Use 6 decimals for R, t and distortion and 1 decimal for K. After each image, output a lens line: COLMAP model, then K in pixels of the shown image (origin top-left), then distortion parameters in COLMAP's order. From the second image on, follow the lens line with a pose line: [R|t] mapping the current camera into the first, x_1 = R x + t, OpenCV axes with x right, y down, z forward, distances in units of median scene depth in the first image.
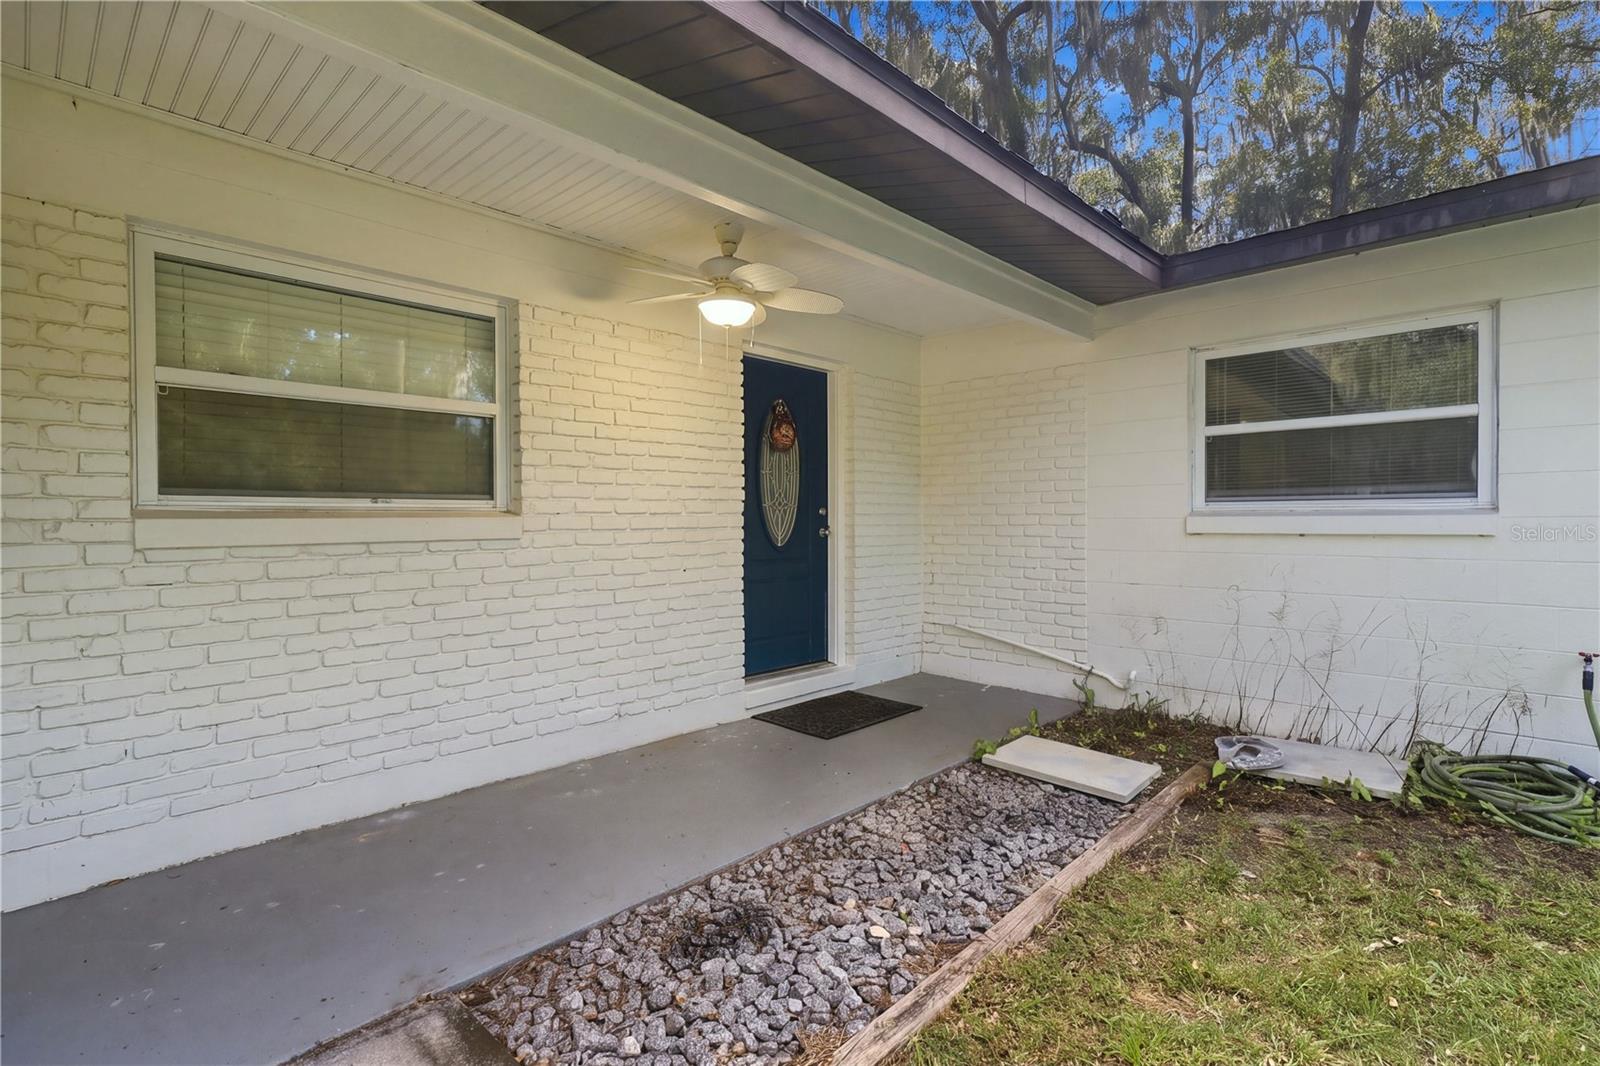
lens RADIAL K [[759.5, 0, 810.9], [0, 759.5, 525.6], [0, 0, 1]] dist [-0.042664, 0.044709]
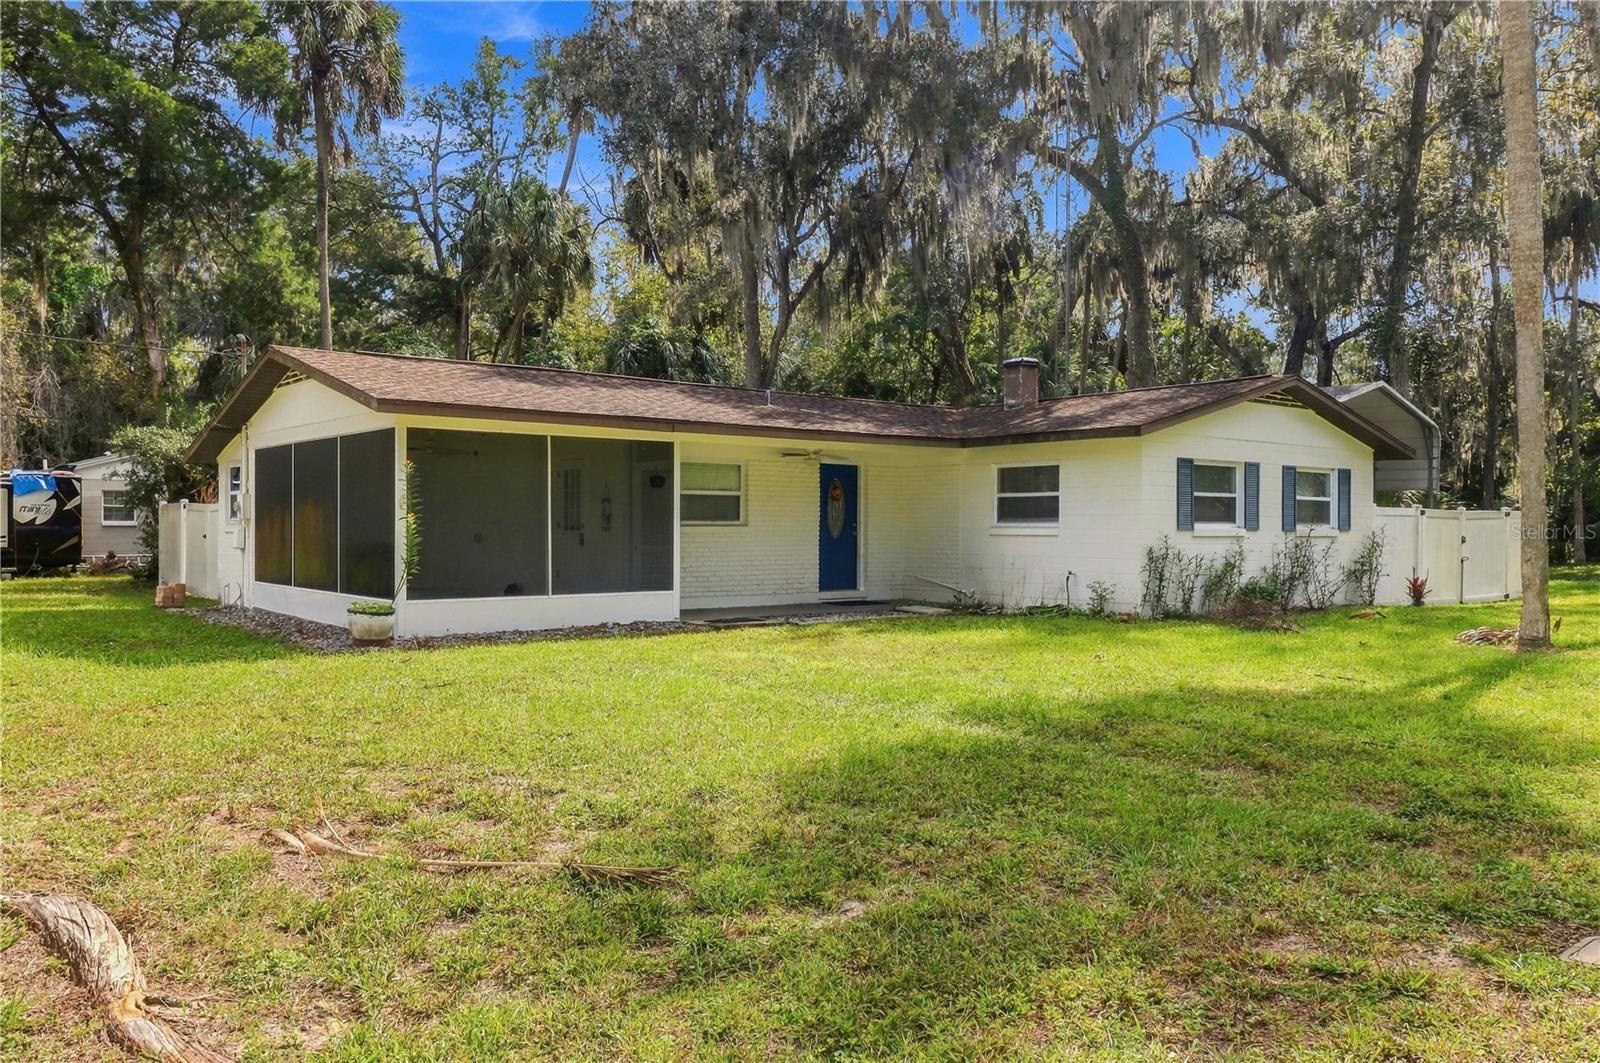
lens RADIAL K [[1049.5, 0, 800.0], [0, 1049.5, 531.5], [0, 0, 1]] dist [-0.018659, 0.052459]
pose [[0.991649, 0.008890, -0.128662, 0.321959], [-0.009345, 0.999952, -0.002938, 0.018616], [0.128630, 0.004116, 0.991684, -2.746324]]
